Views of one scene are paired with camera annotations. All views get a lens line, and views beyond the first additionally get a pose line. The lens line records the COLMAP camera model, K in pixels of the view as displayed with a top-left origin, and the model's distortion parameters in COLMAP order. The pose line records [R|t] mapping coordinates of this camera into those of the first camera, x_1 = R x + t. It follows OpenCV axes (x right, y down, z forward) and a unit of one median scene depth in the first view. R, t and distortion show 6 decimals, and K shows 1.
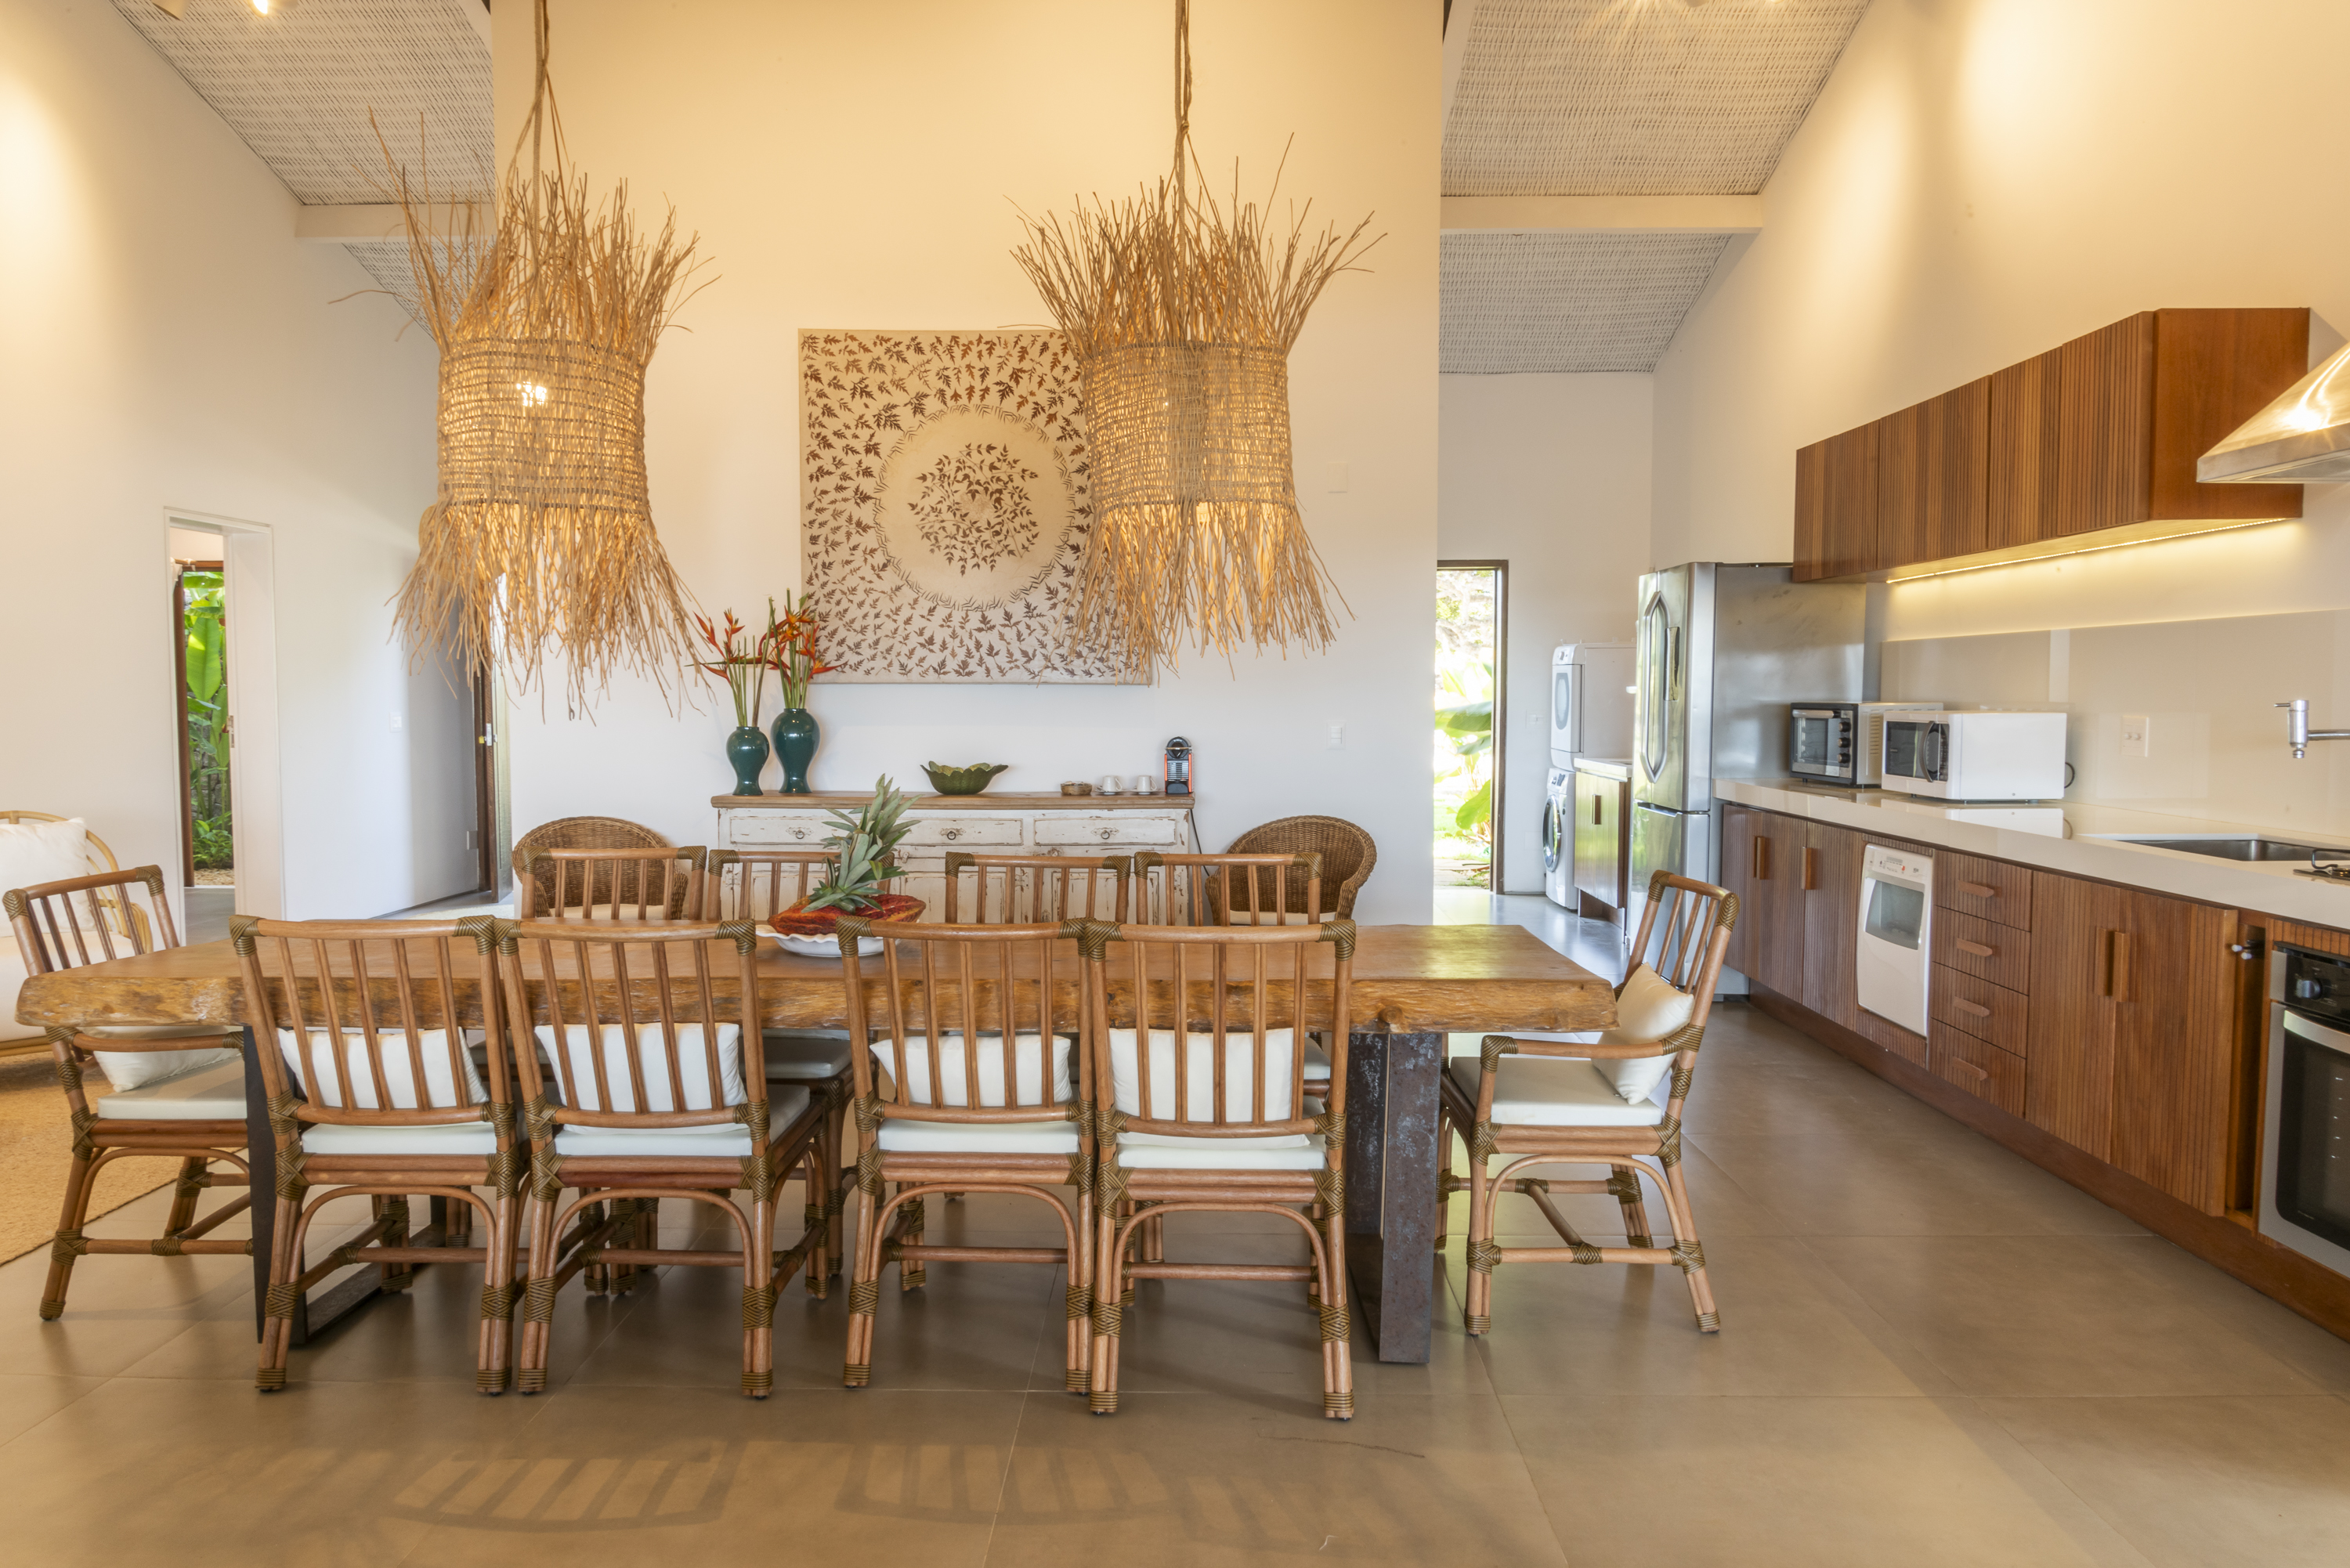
lens RADIAL K [[1571.8, 0, 1165.8], [0, 1571.8, 804.8], [0, 0, 1]] dist [0.006053, -0.029772]
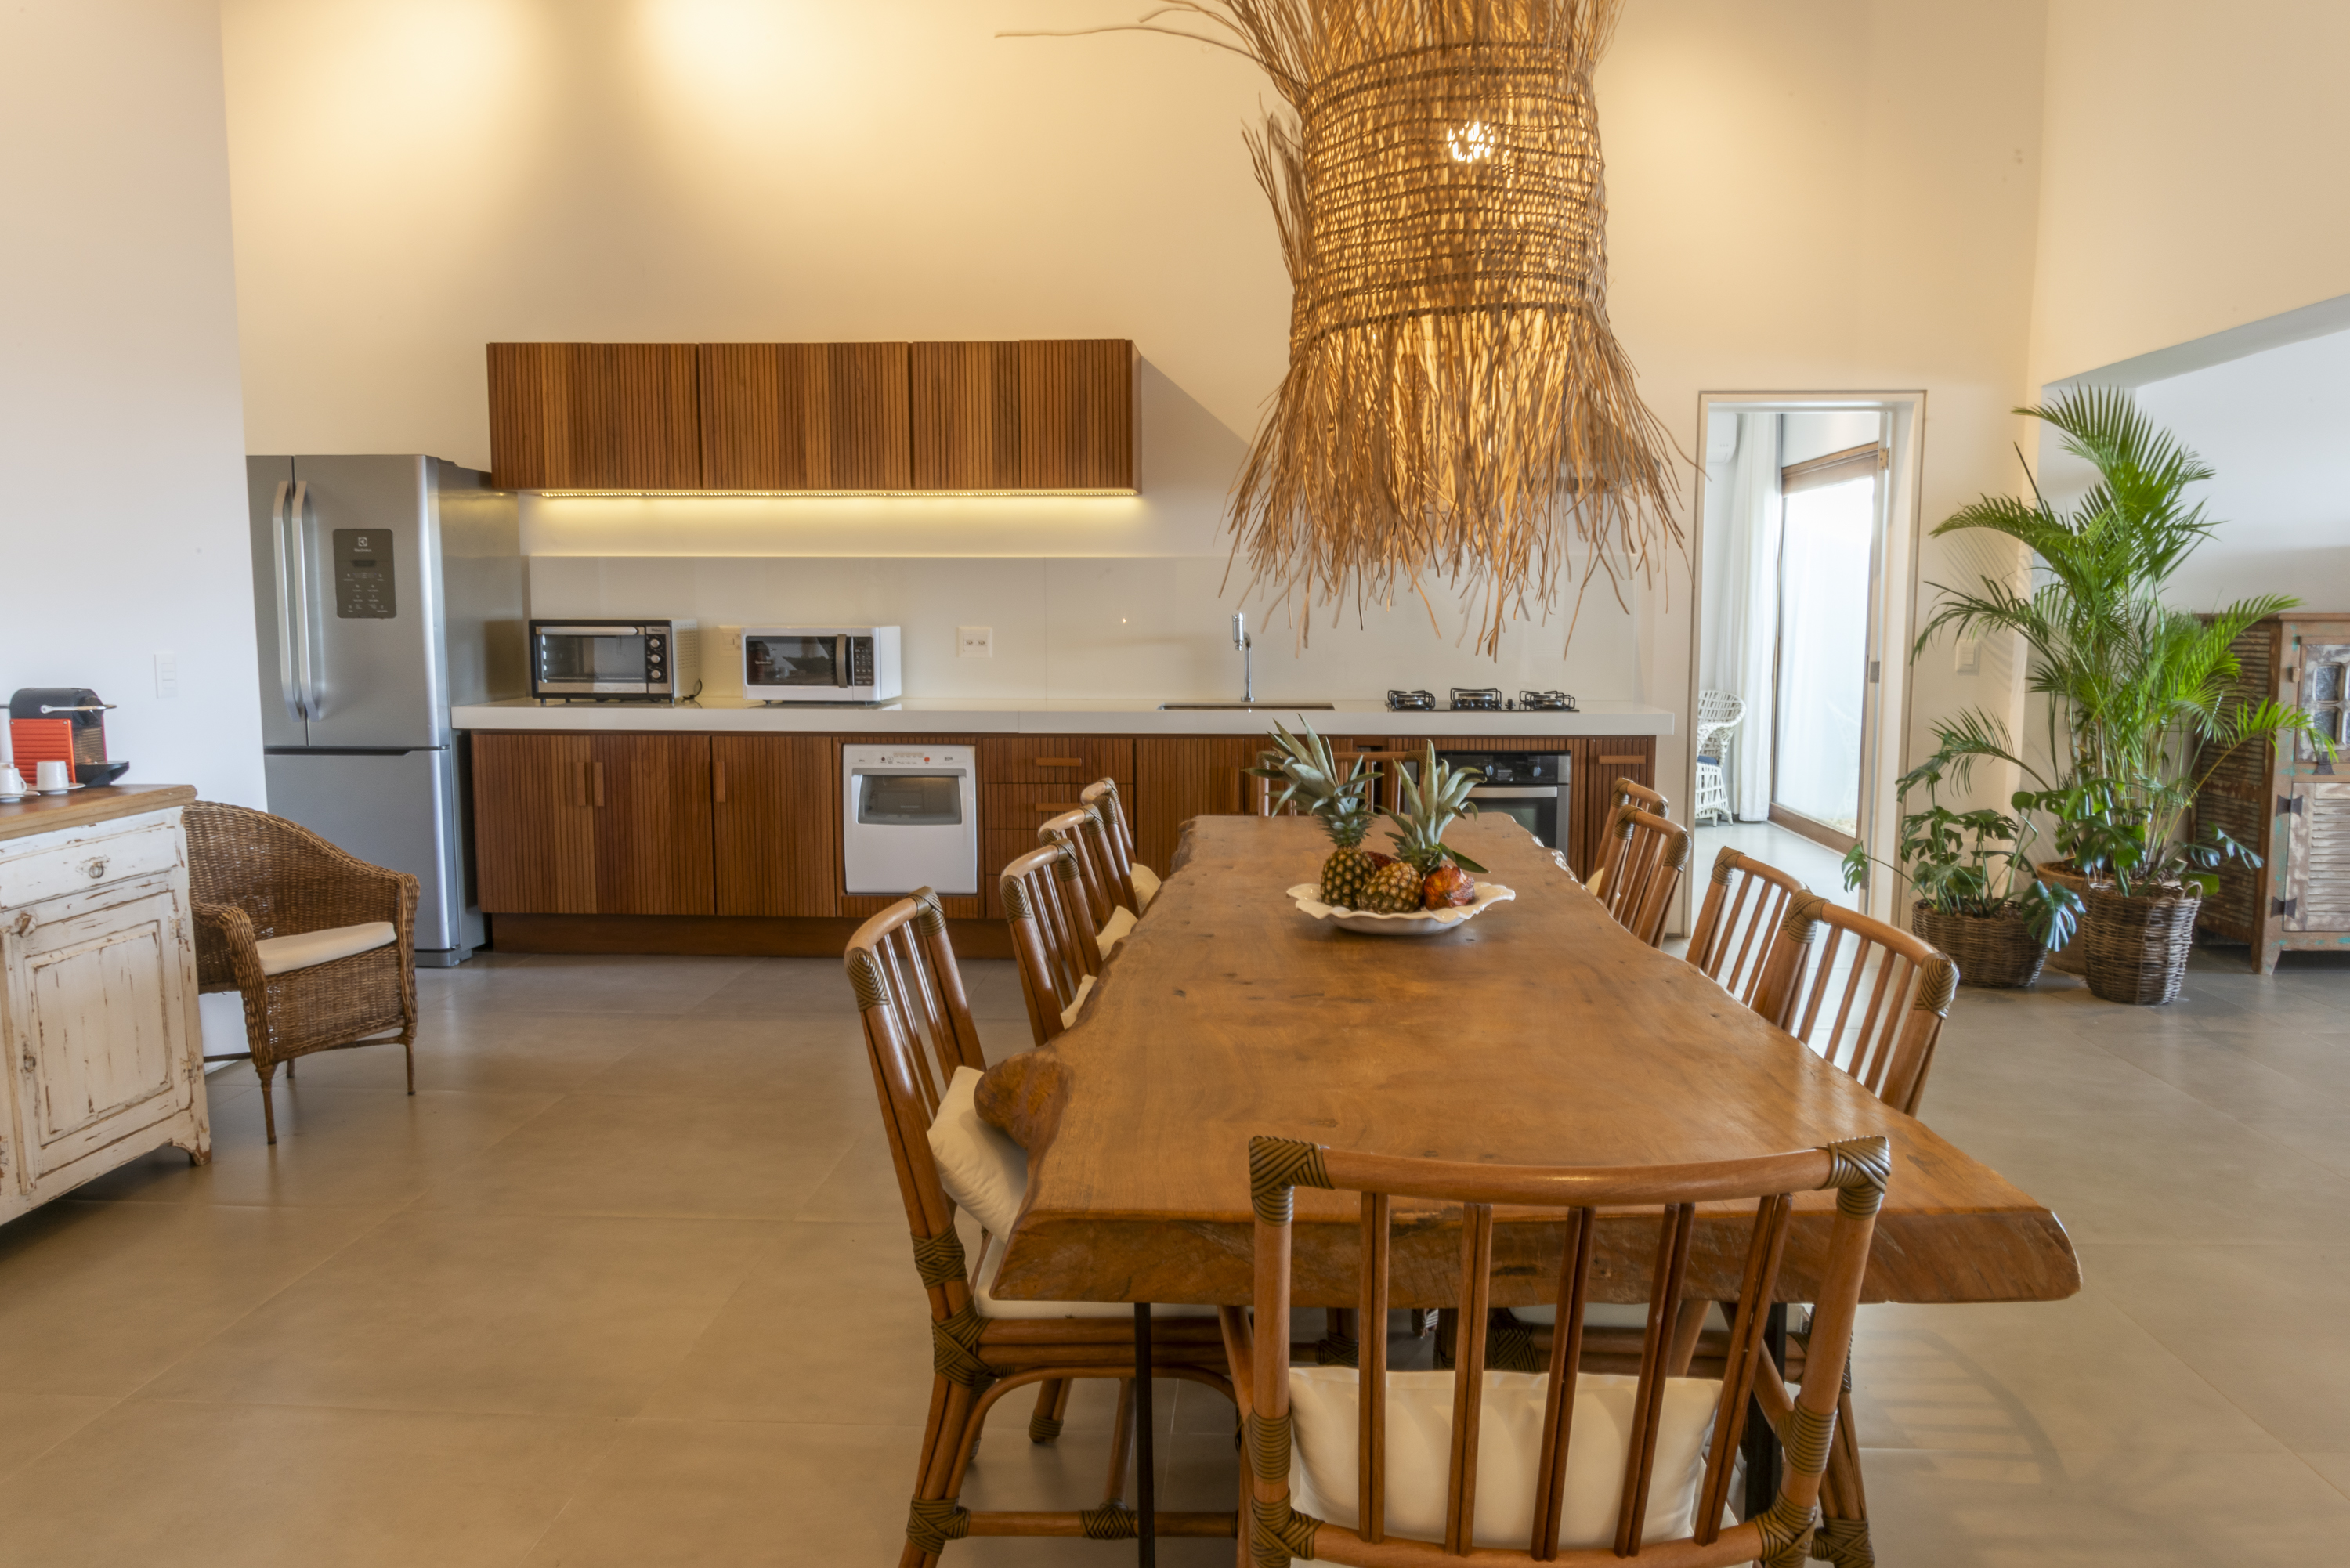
lens RADIAL K [[1634.7, 0, 1204.8], [0, 1634.7, 788.4], [0, 0, 1]] dist [-0.004214, -0.049019]
pose [[0.021039, -0.109308, 0.993785, -0.562272], [0.068052, 0.991856, 0.107655, -0.041693], [-0.997460, 0.065364, 0.028307, 0.572703]]
